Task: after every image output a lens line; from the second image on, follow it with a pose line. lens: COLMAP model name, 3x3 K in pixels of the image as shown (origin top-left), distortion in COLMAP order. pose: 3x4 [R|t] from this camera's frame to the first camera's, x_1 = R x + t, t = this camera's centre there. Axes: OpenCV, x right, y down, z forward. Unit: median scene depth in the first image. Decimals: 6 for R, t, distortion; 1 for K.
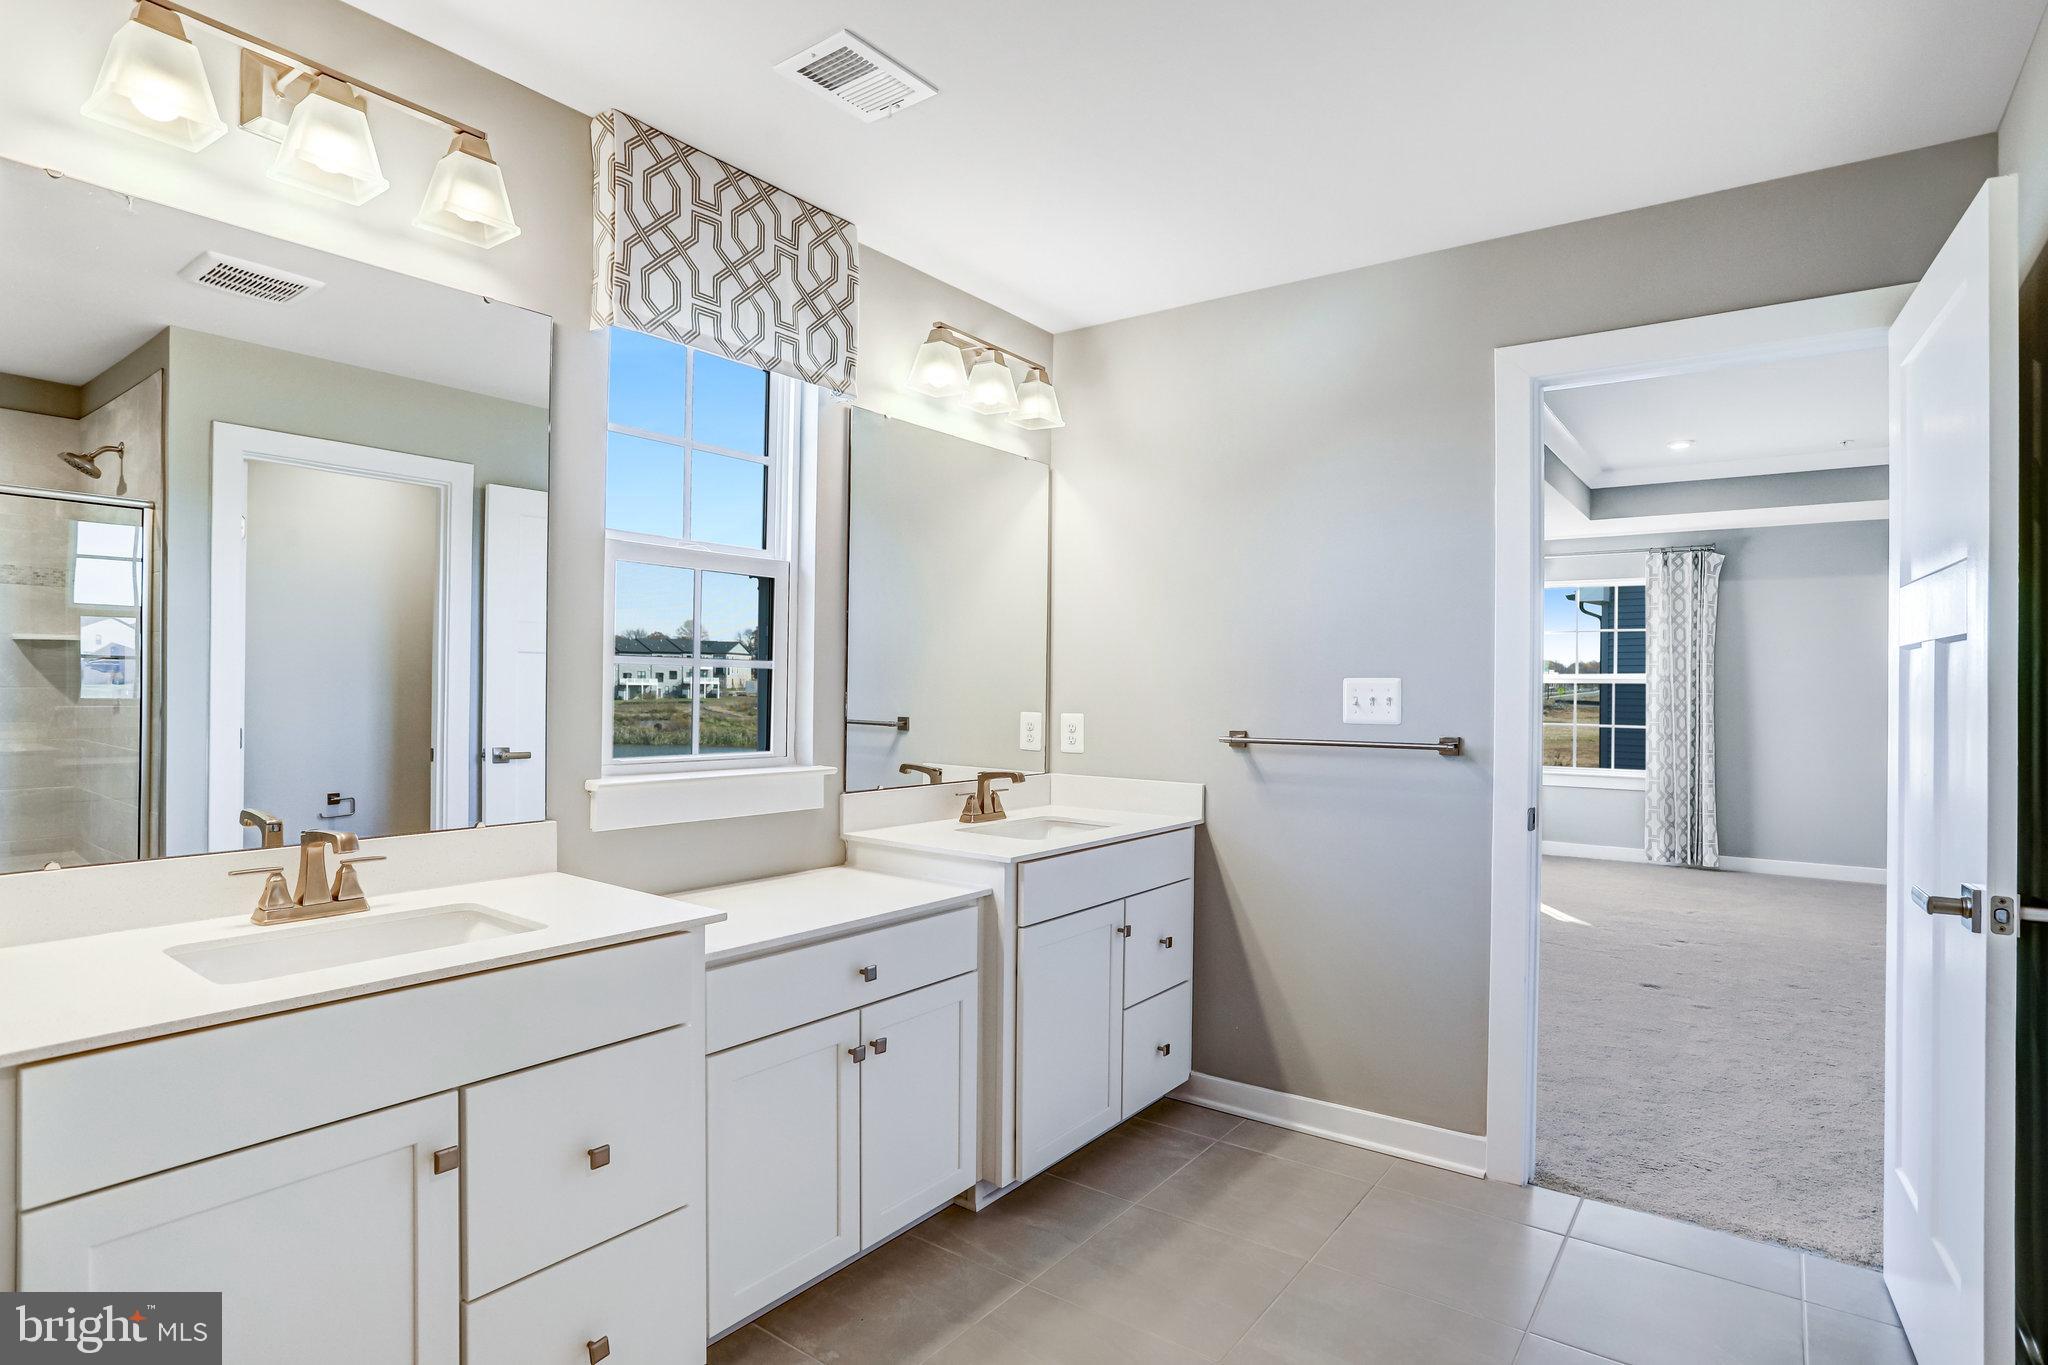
lens RADIAL K [[1026.9, 0, 993.4], [0, 1026.9, 712.7], [0, 0, 1]] dist [-0.041983, -0.012517]
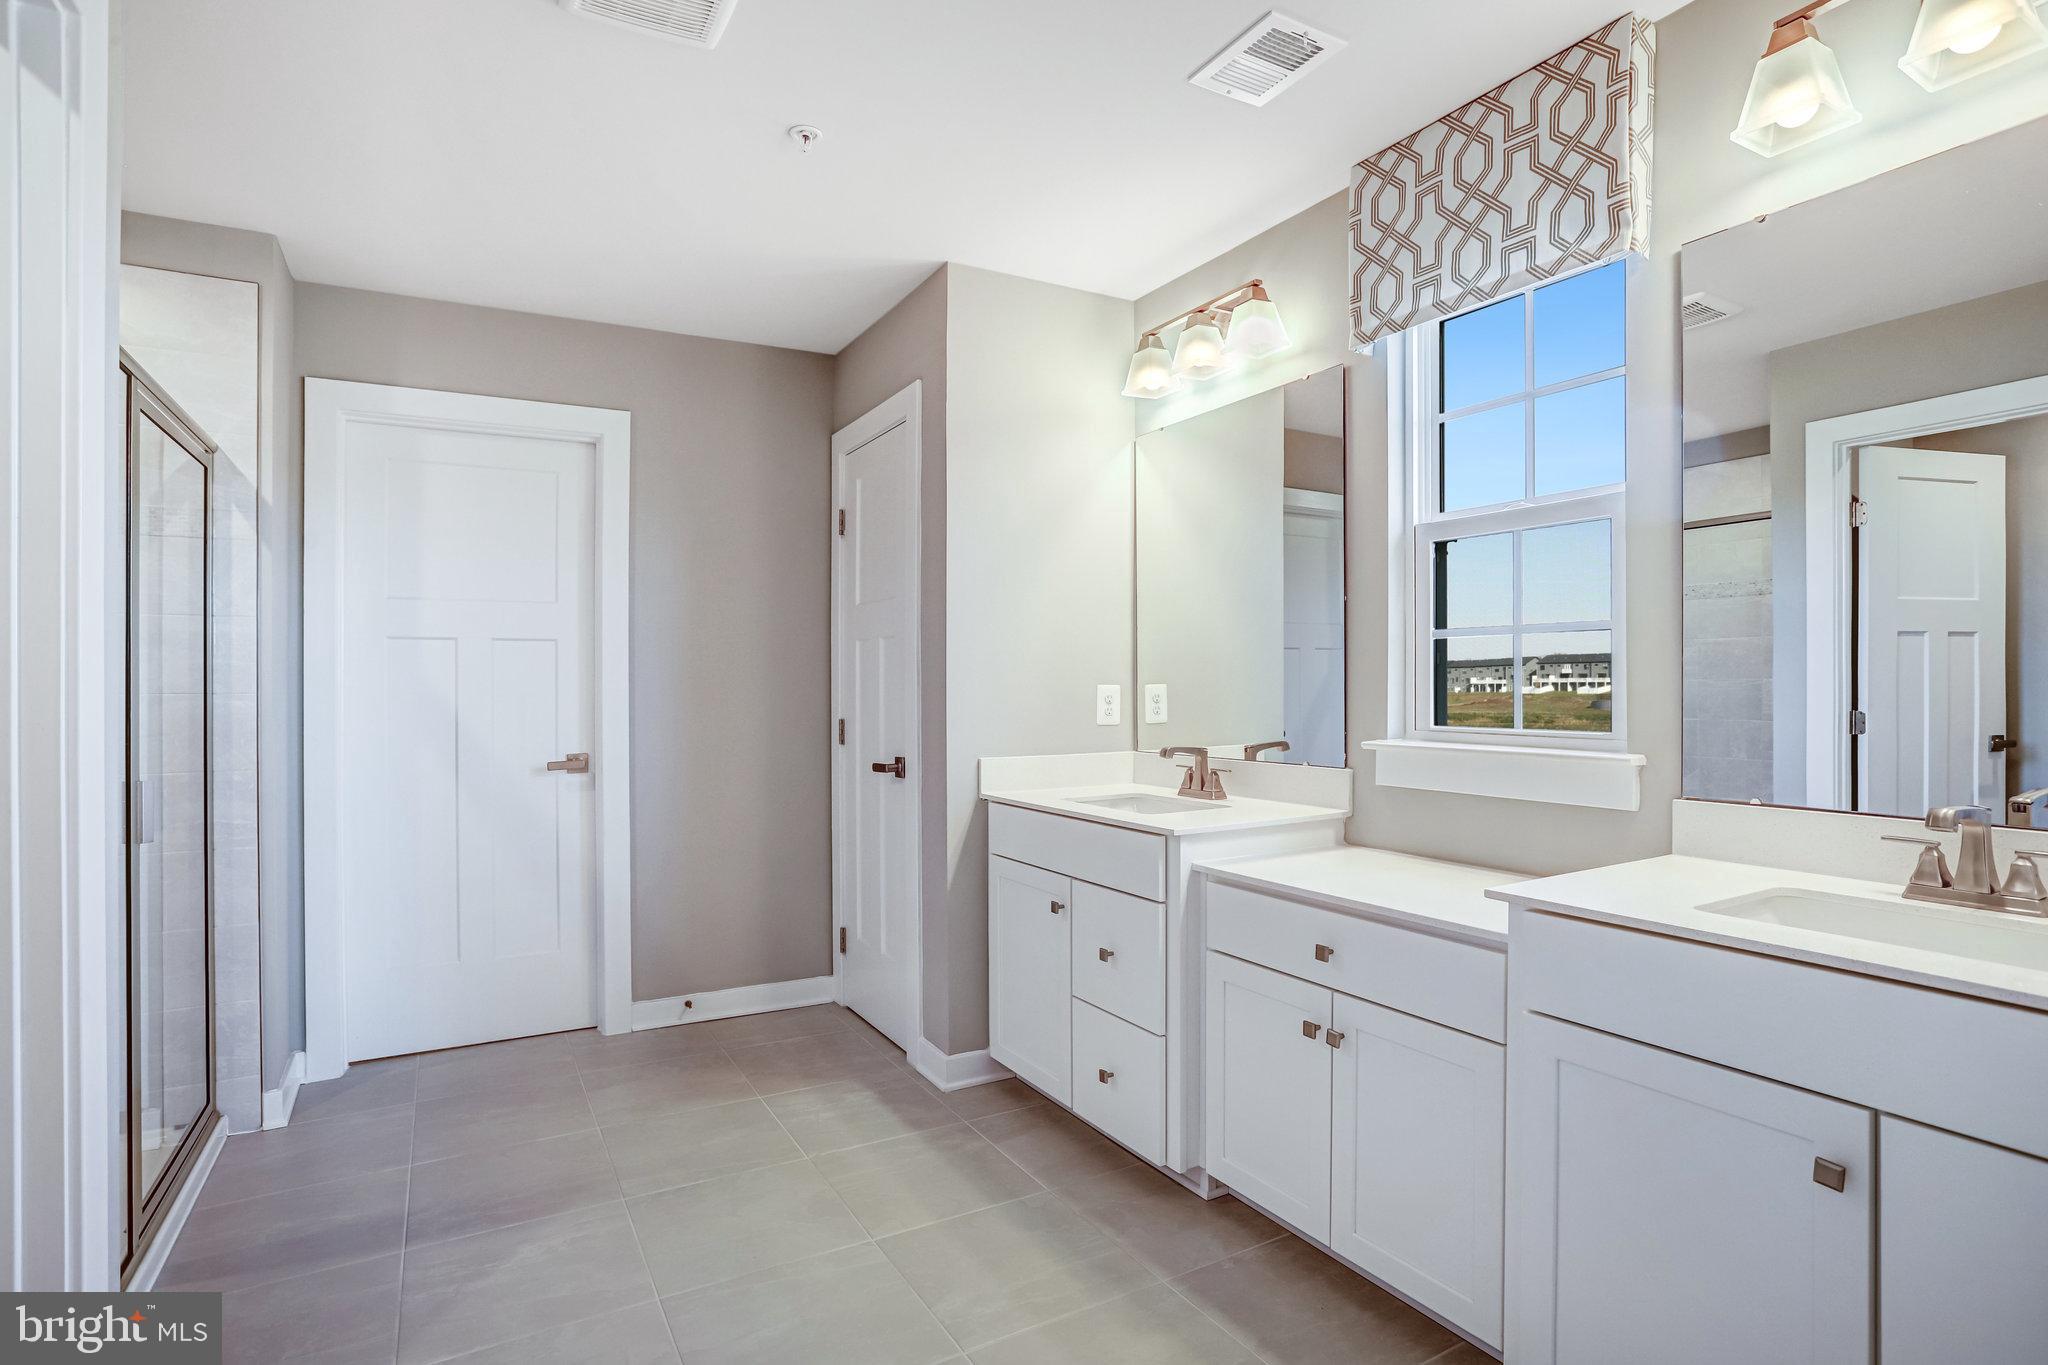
lens RADIAL K [[1023.1, 0, 1024.0], [0, 1023.1, 682.5], [0, 0, 1]] dist [-0.069224, -0.001190]
pose [[-0.383057, 0.004340, -0.923715, 0.765640], [0.000706, 0.999990, 0.004406, -0.005924], [0.923724, 0.001035, -0.383056, 0.990722]]
